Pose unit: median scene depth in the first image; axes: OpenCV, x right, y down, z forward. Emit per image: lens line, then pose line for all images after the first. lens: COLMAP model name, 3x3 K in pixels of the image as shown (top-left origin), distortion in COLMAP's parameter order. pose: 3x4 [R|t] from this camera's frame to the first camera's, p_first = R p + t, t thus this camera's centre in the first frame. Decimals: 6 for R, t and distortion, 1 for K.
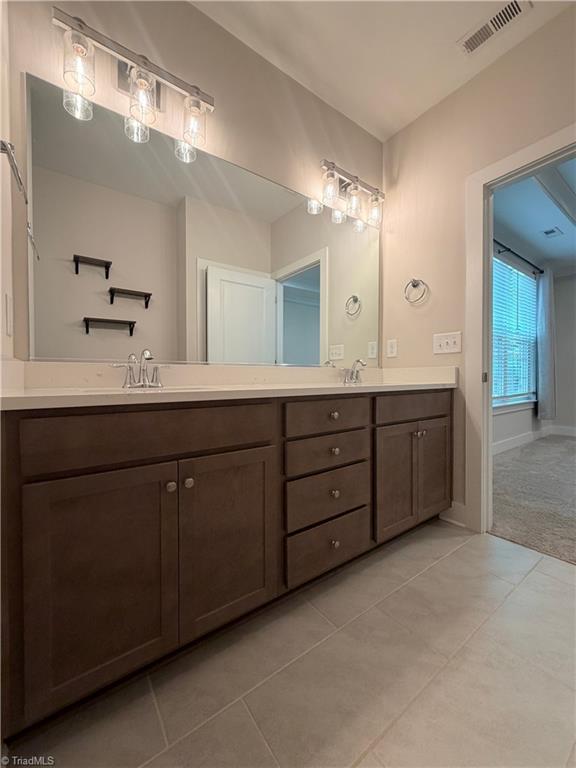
lens RADIAL K [[322.3, 0, 288.3], [0, 322.3, 381.1], [0, 0, 1]] dist [0.001967, -0.000627]
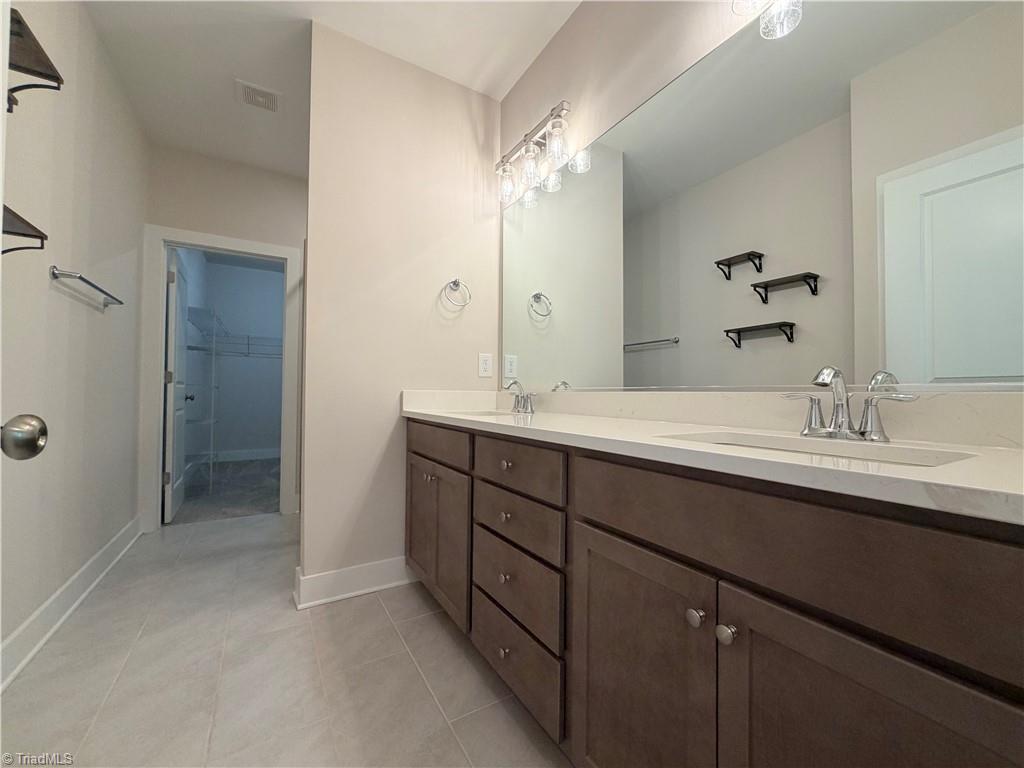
lens RADIAL K [[429.7, 0, 512.0], [0, 429.7, 384.0], [0, 0, 1]] dist [0.001967, -0.000627]
pose [[-0.131274, -0.017464, -0.991192, 1.036037], [-0.018068, 0.999721, -0.015221, -0.053111], [0.991181, 0.015911, -0.131553, 1.094581]]
